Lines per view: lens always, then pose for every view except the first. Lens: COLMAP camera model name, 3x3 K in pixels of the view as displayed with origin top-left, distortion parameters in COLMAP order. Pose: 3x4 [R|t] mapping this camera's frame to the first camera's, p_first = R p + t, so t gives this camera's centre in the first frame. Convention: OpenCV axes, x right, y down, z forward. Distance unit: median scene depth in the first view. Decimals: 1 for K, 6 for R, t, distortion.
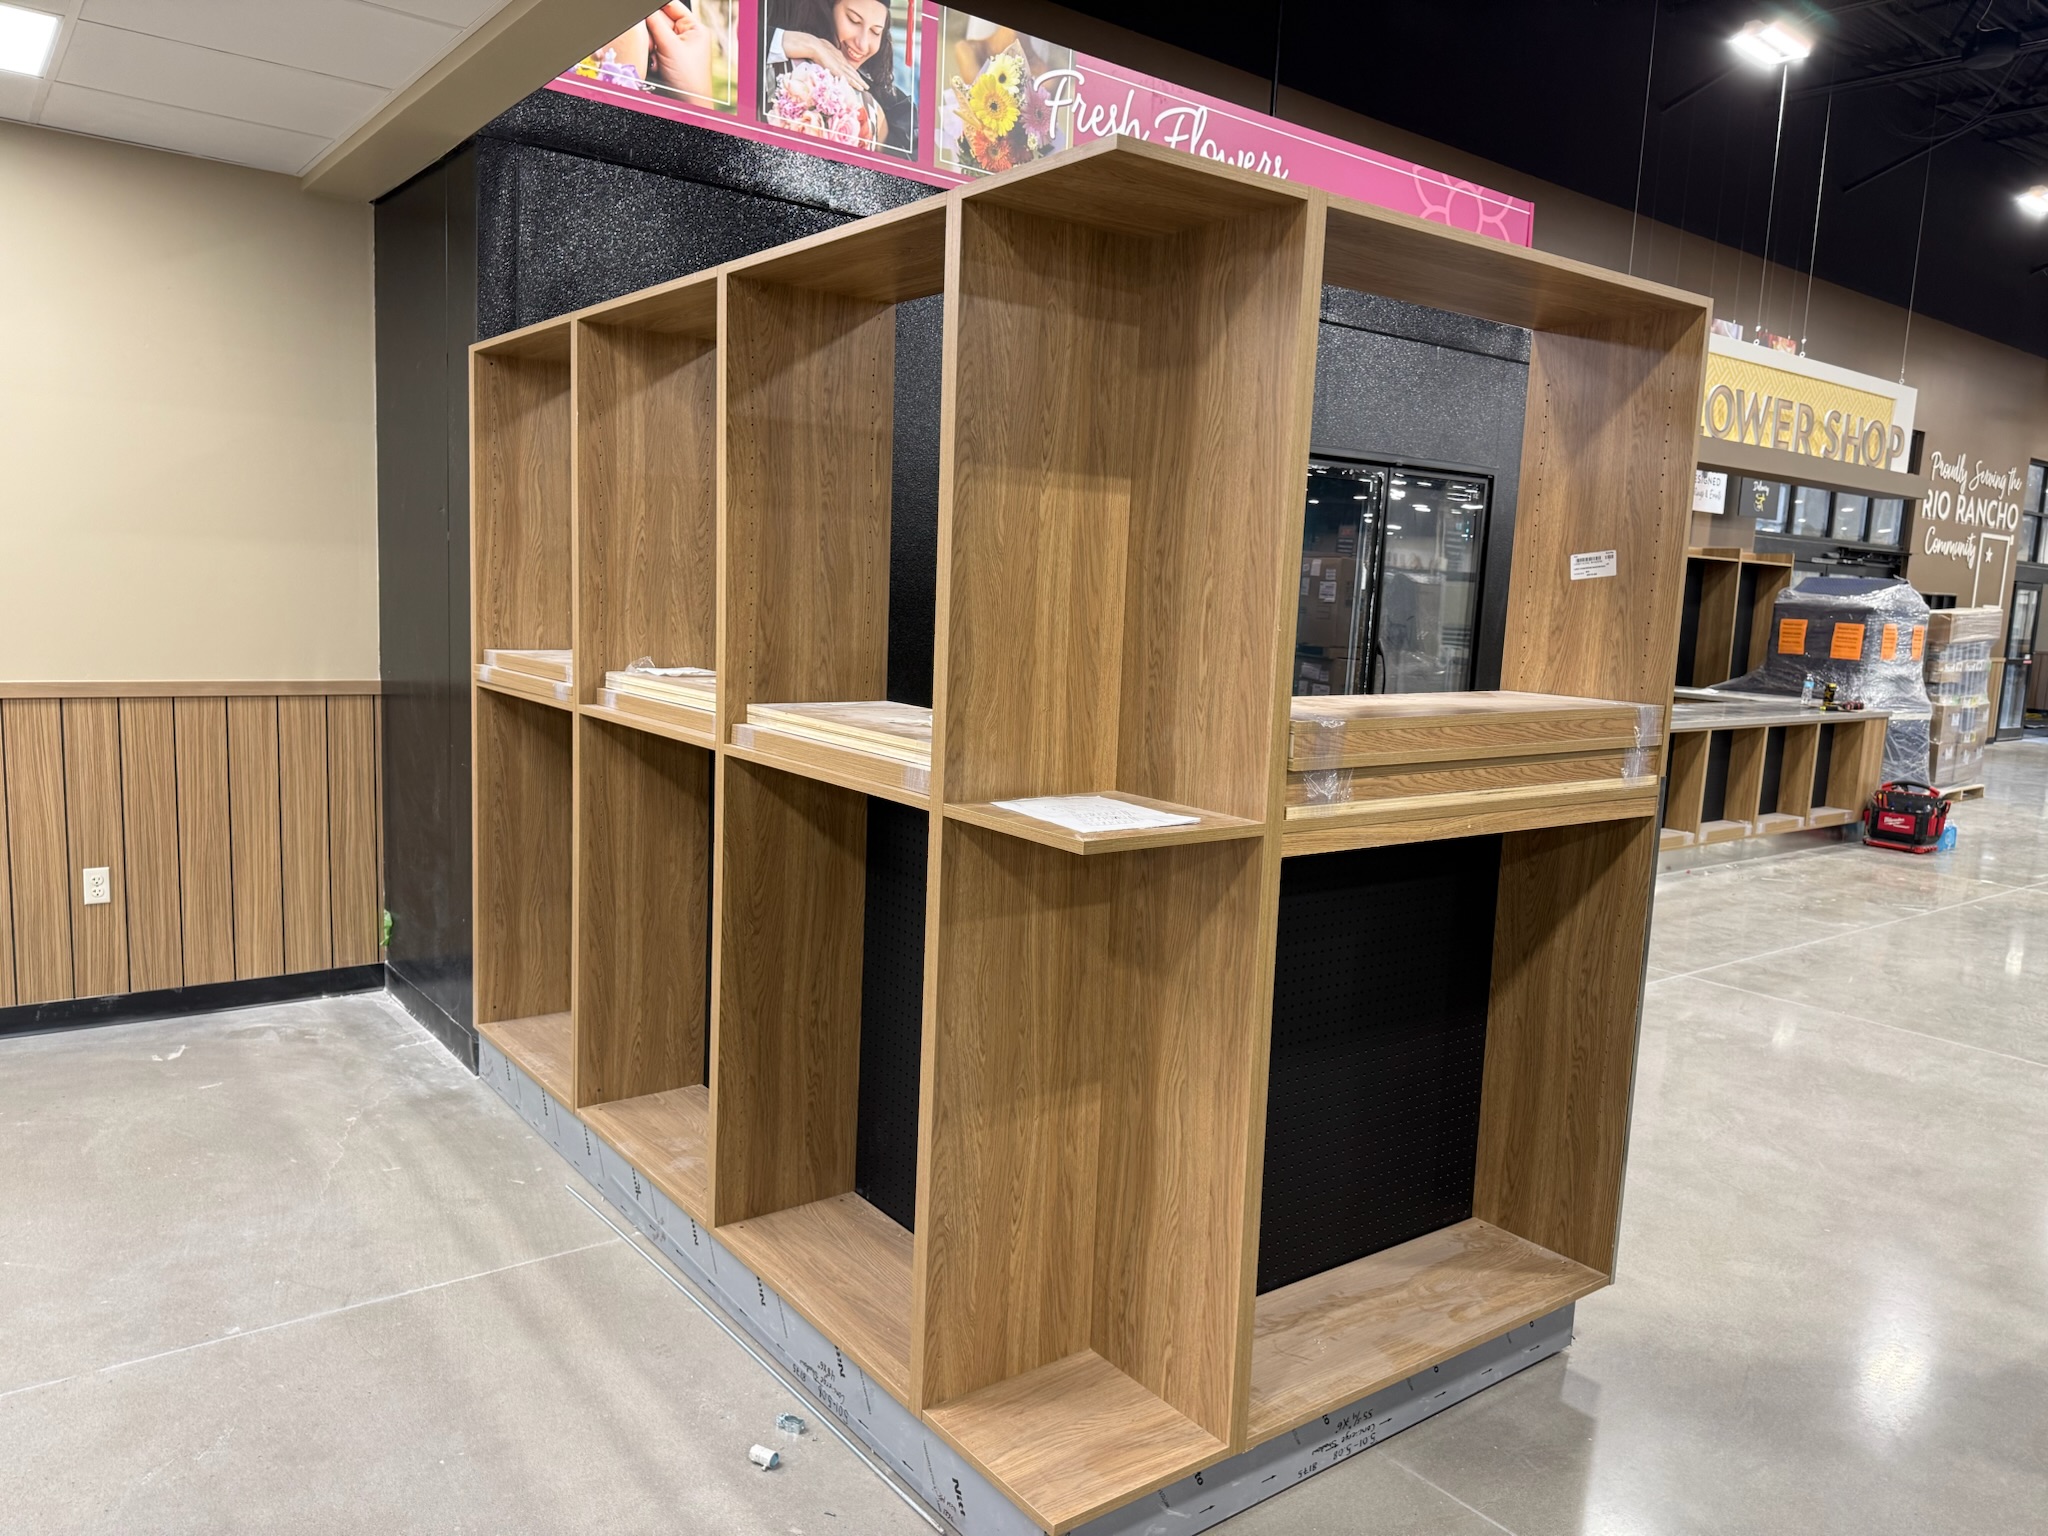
lens RADIAL K [[1442.2, 0, 1024.0], [0, 1442.2, 768.0], [0, 0, 1]] dist [0.063355, -0.074648]
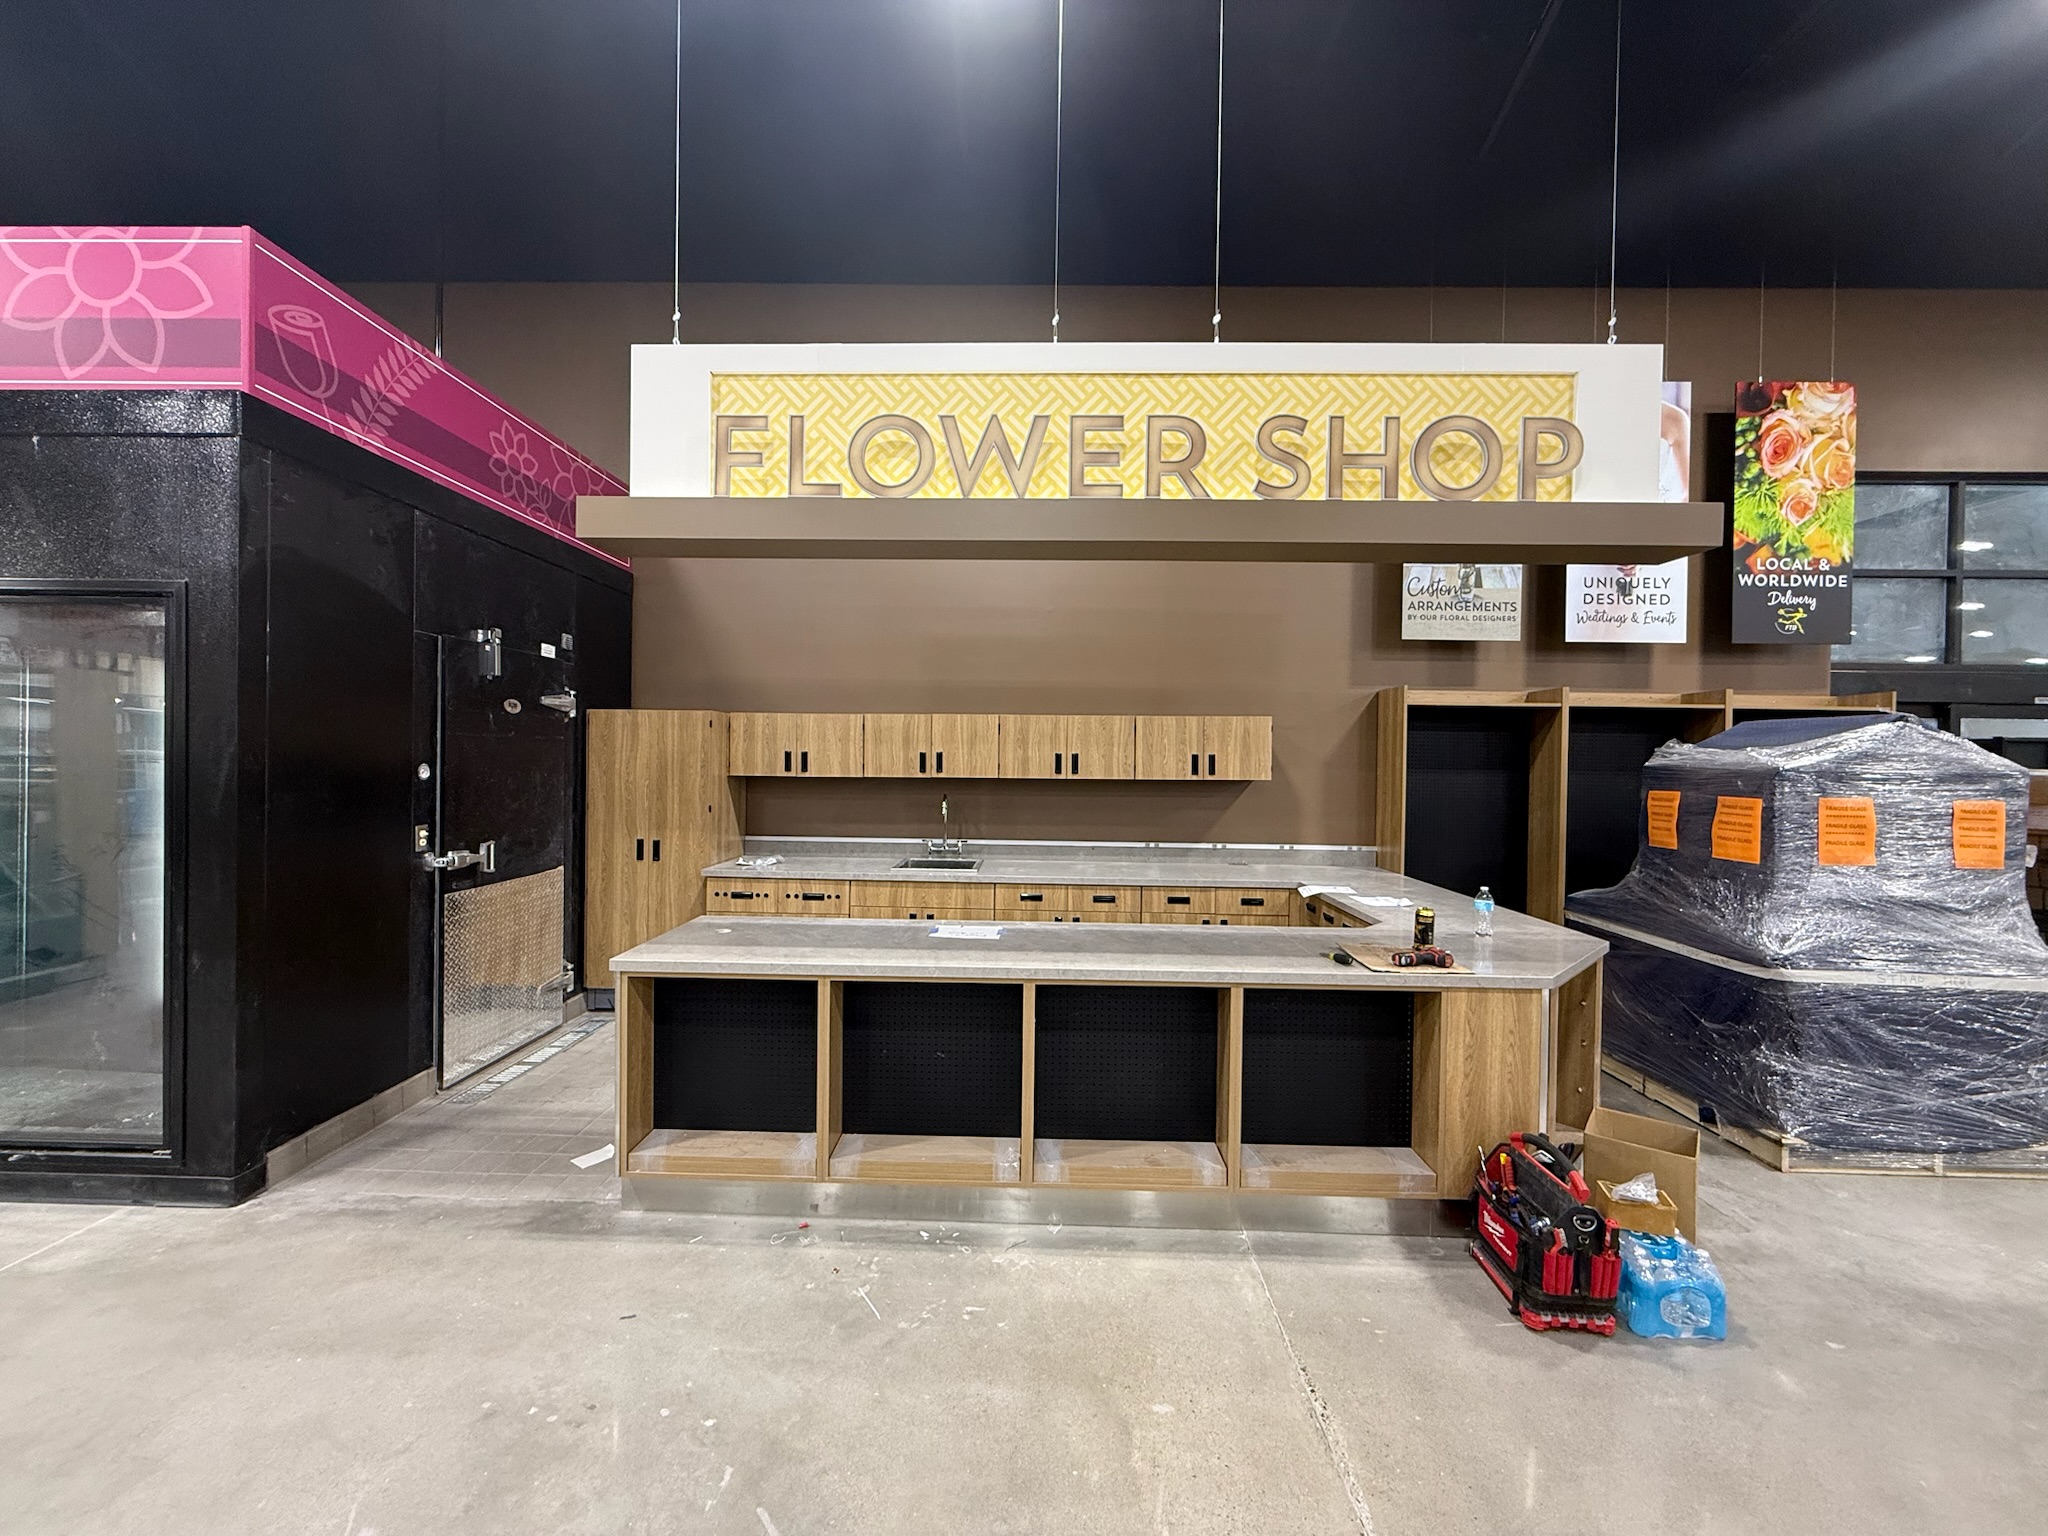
lens RADIAL K [[823.0, 0, 1024.0], [0, 823.0, 768.0], [0, 0, 1]] dist [-0.000768, -0.000083]
pose [[0.776738, -0.029392, -0.629138, 0.554793], [-0.058726, 0.991179, -0.118809, -0.057390], [0.627080, 0.129230, 0.768160, 0.593466]]
